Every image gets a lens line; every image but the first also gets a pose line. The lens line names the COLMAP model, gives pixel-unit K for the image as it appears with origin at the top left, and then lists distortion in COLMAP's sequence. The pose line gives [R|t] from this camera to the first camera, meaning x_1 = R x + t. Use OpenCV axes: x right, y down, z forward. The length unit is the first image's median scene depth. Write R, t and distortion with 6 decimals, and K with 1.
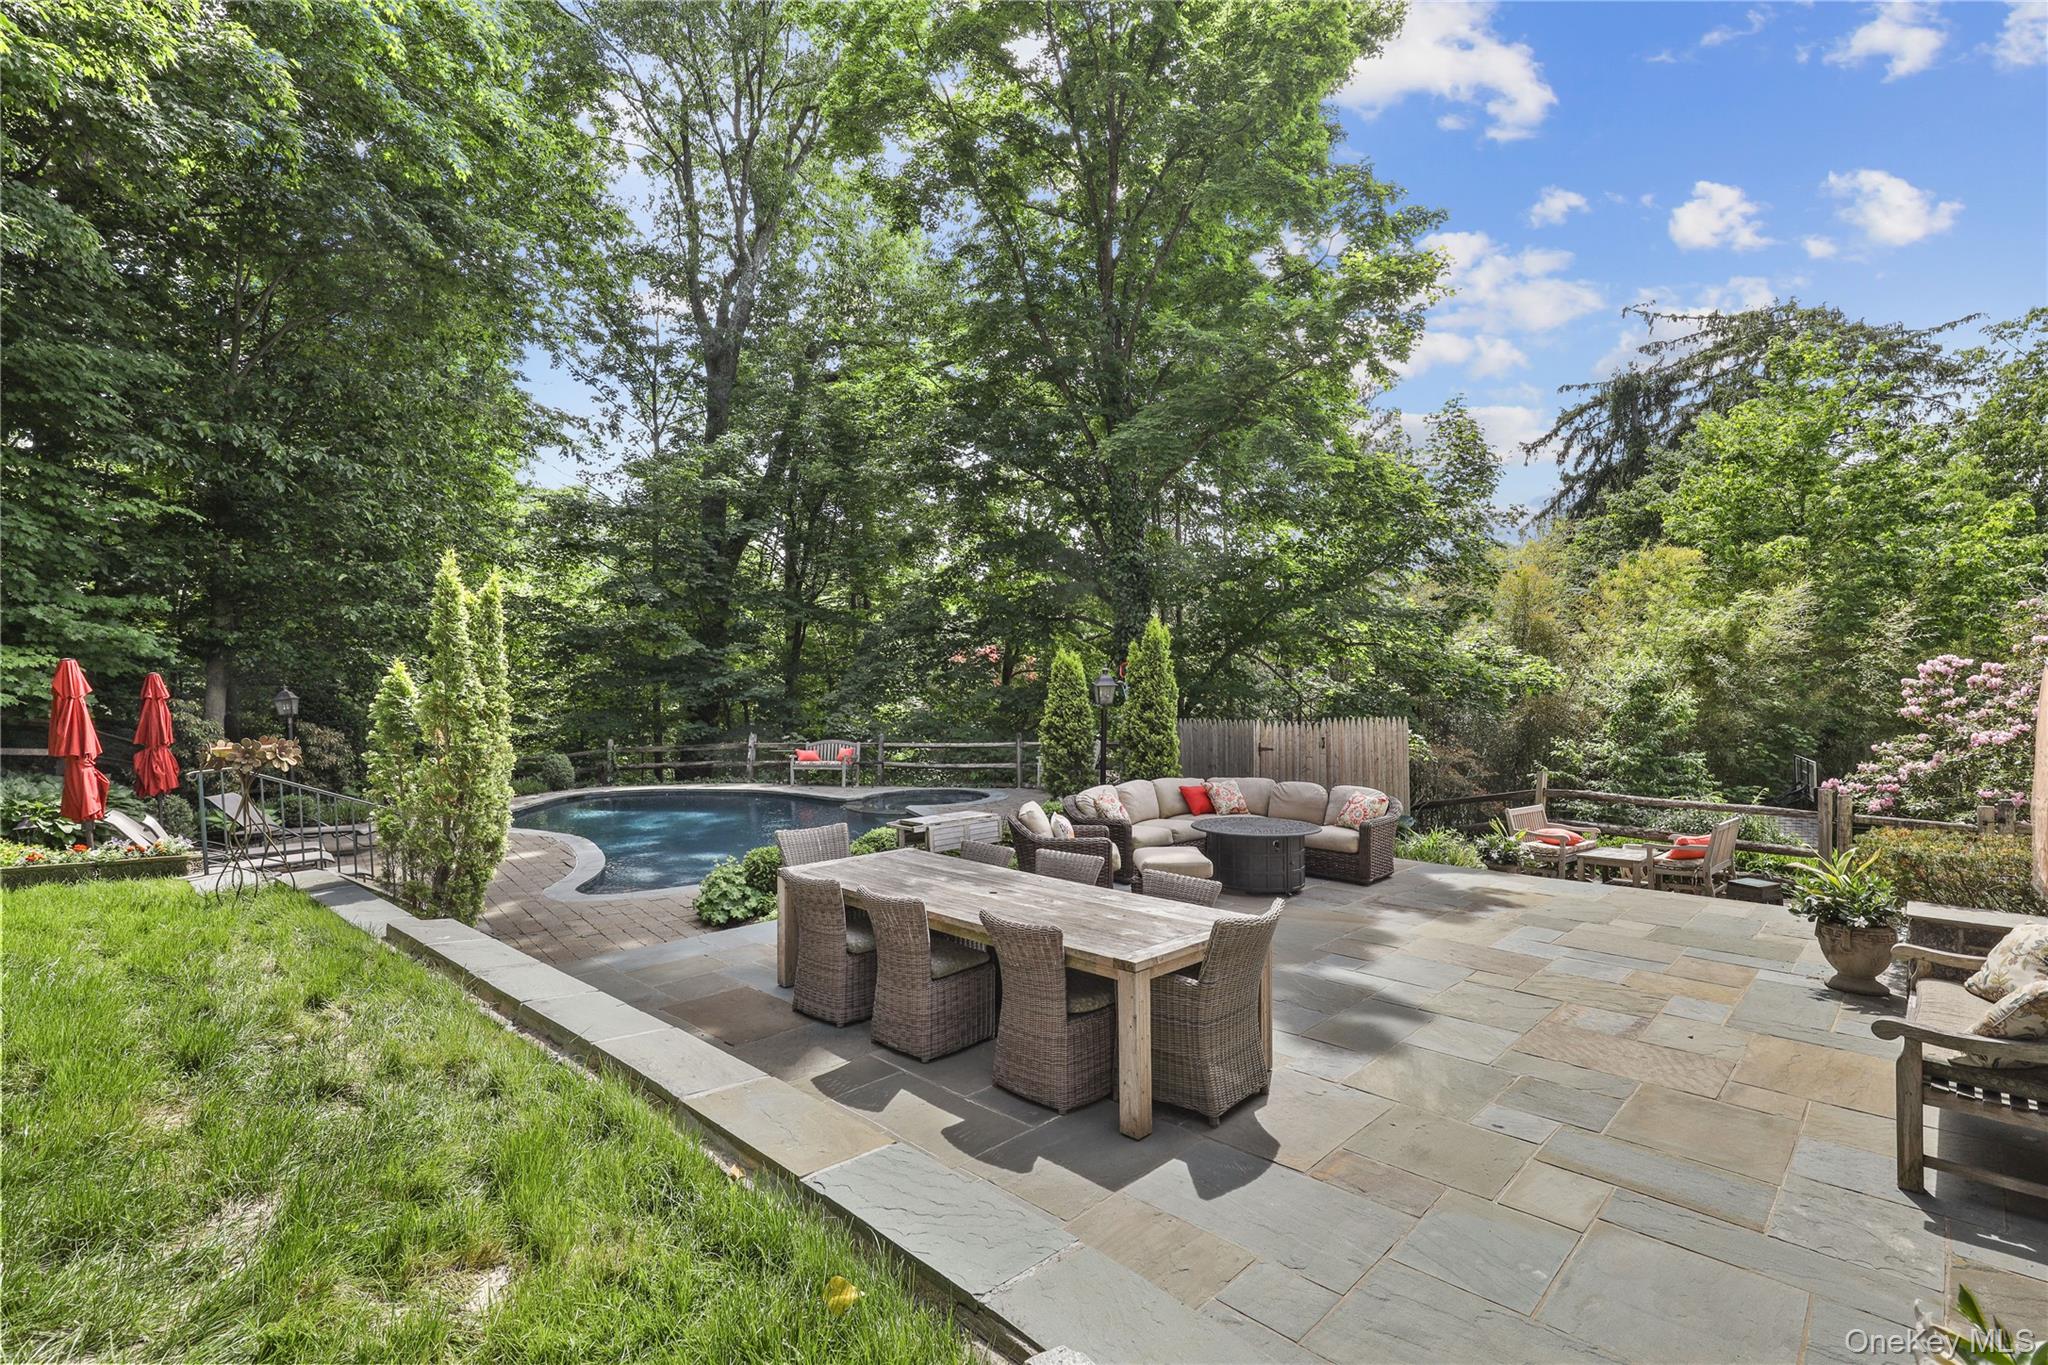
lens RADIAL K [[964.9, 0, 1024.0], [0, 964.9, 682.5], [0, 0, 1]] dist [-0.000958, 0.000619]
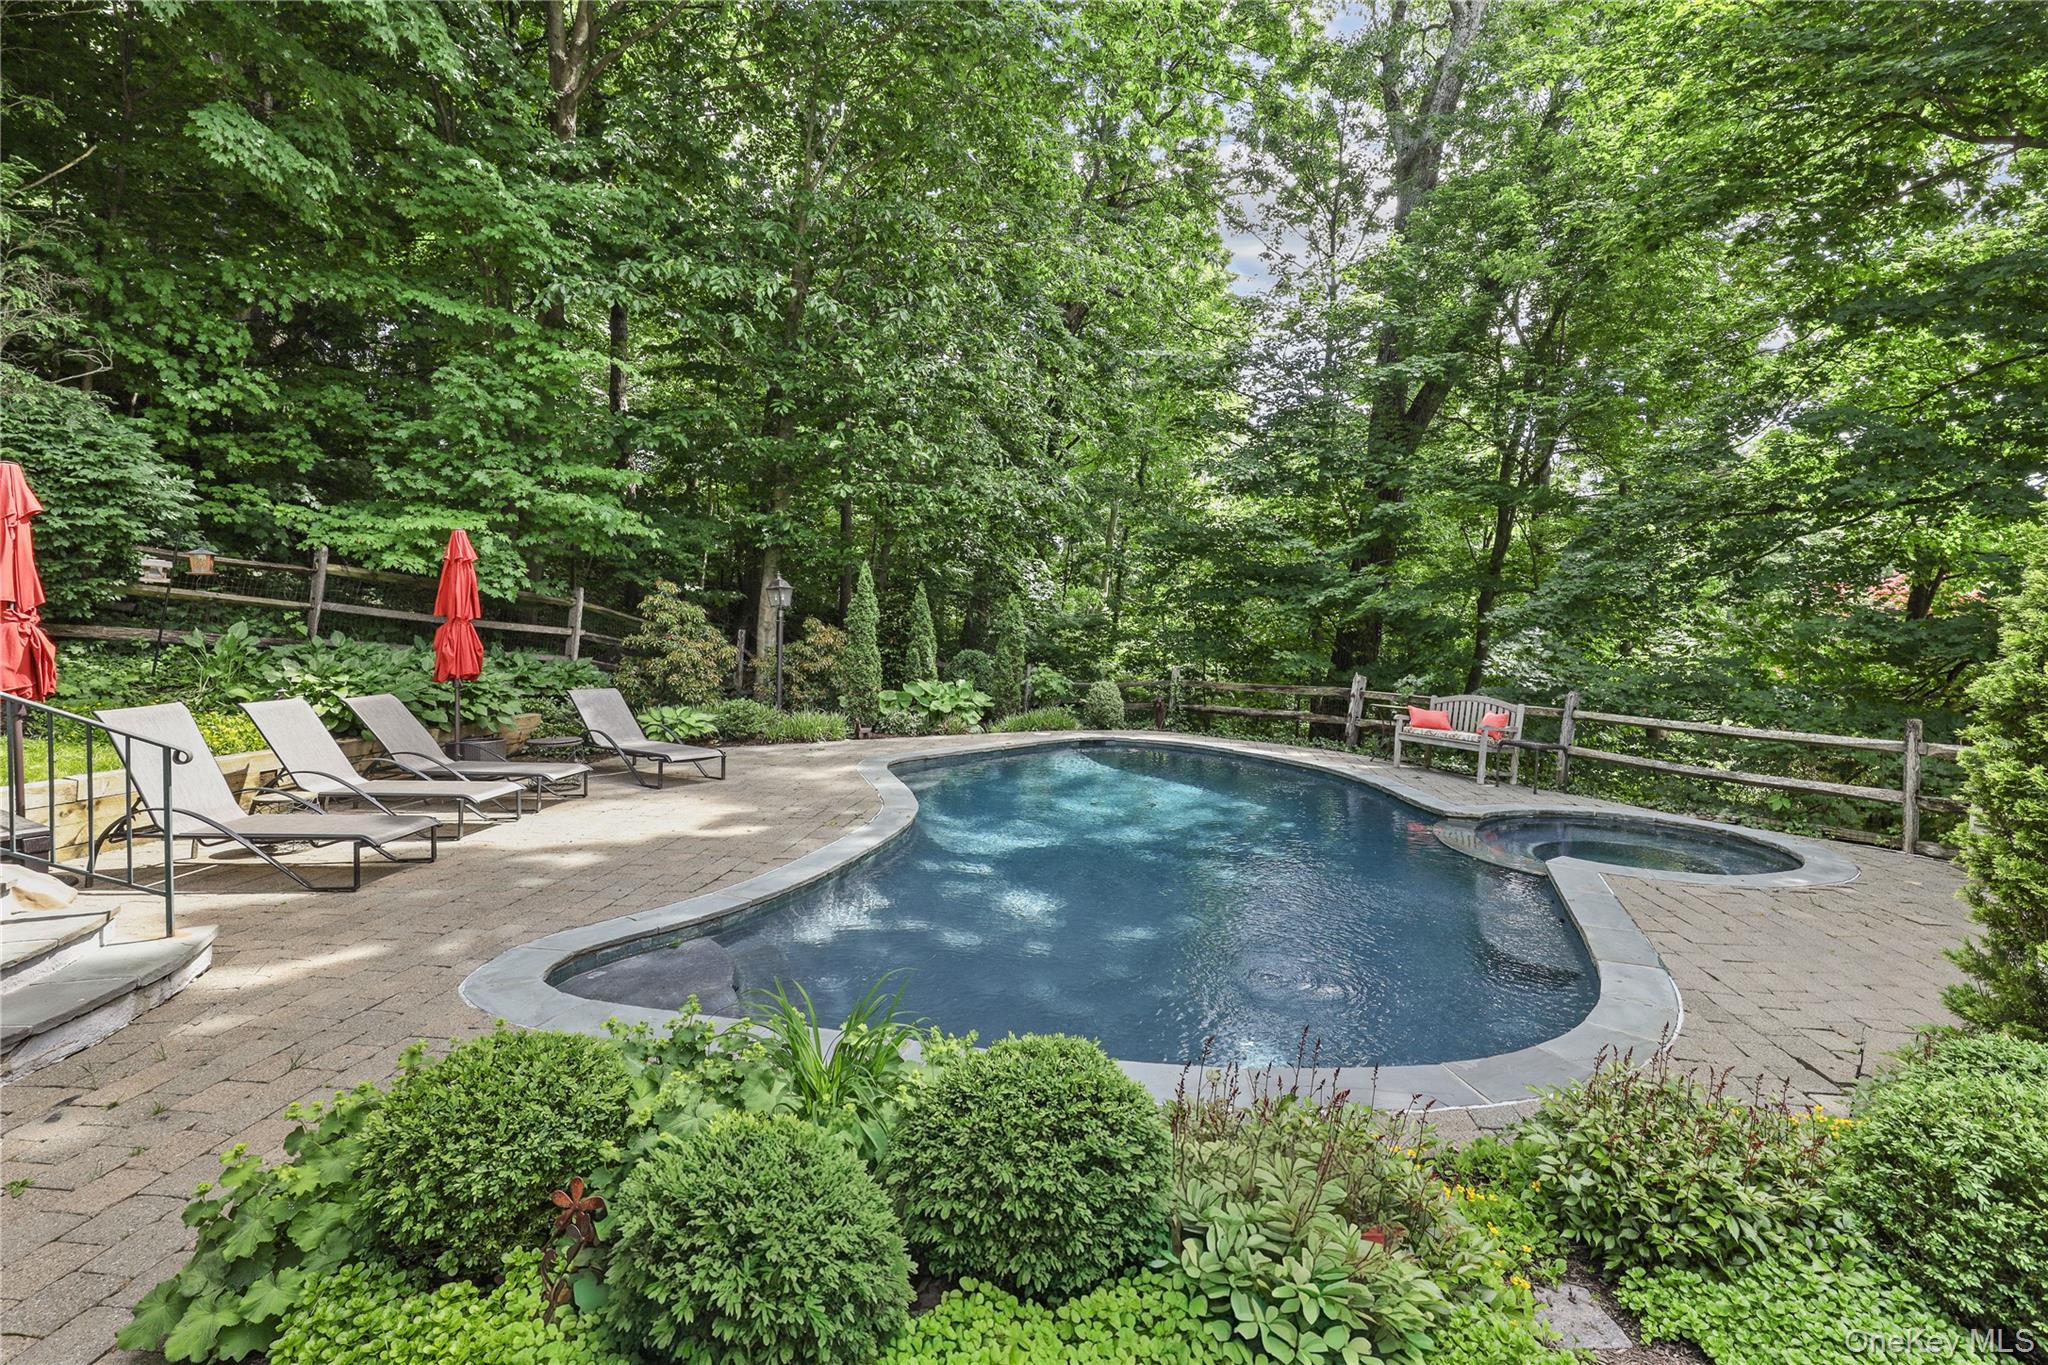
lens RADIAL K [[964.9, 0, 1024.0], [0, 964.9, 682.5], [0, 0, 1]] dist [-0.000958, 0.000619]
pose [[0.717805, 0.079099, -0.691736, 0.001365], [-0.044274, 0.996701, 0.068028, 0.031380], [0.694835, -0.018205, 0.718939, 0.504394]]
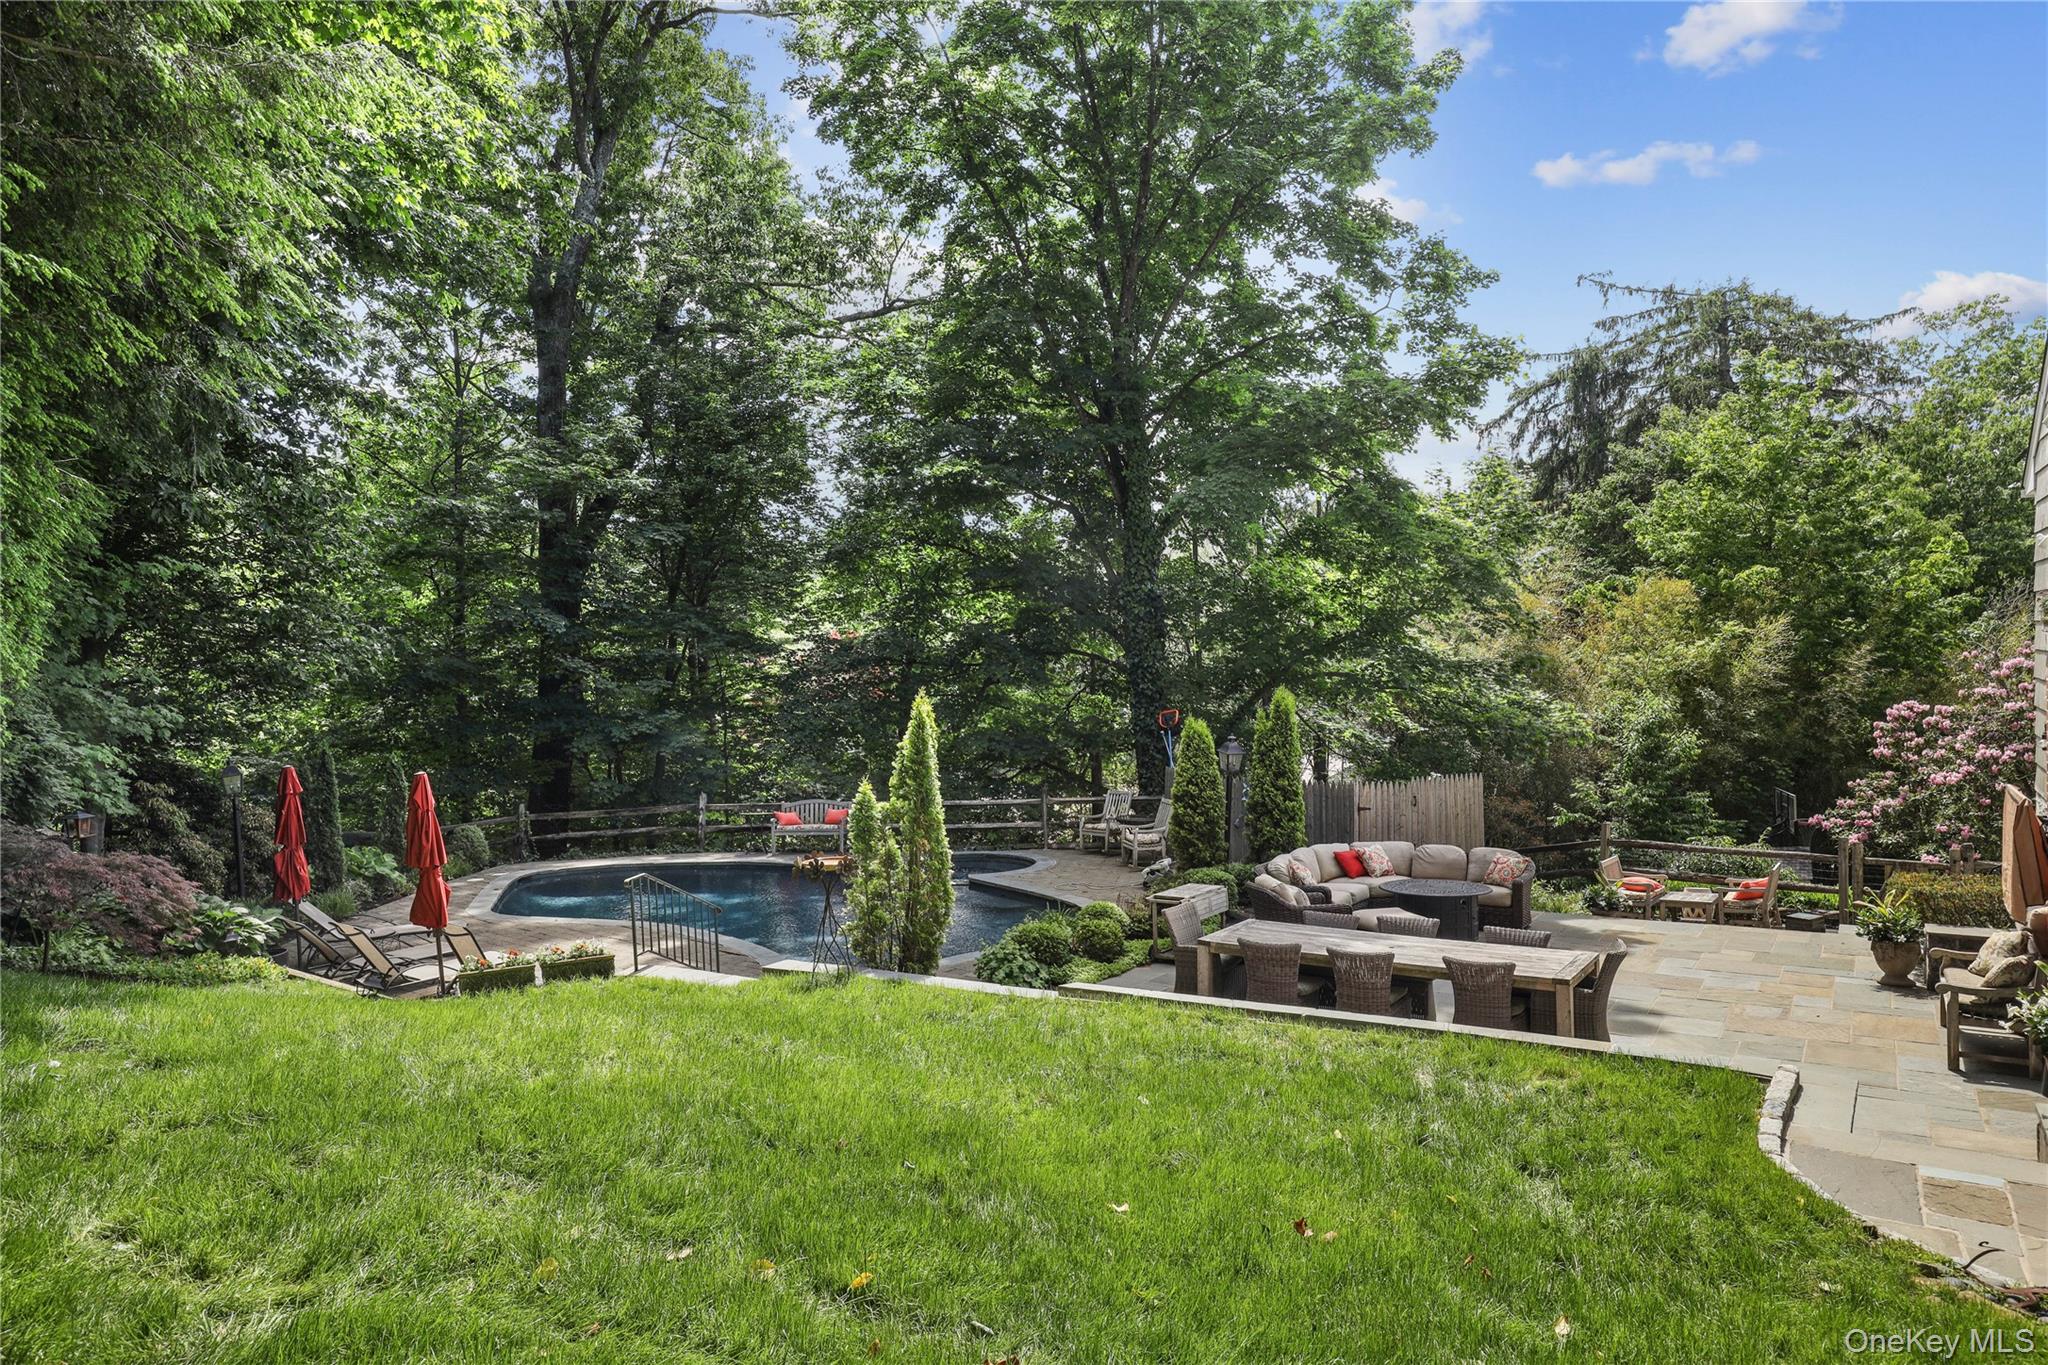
lens RADIAL K [[1367.4, 0, 1049.4], [0, 1367.4, 676.6], [0, 0, 1]] dist [0.002729, -0.001977]
pose [[0.974868, -0.007823, 0.222647, -0.326285], [0.007297, 0.999968, 0.003185, -0.064357], [-0.222665, -0.001480, 0.974894, -0.285466]]
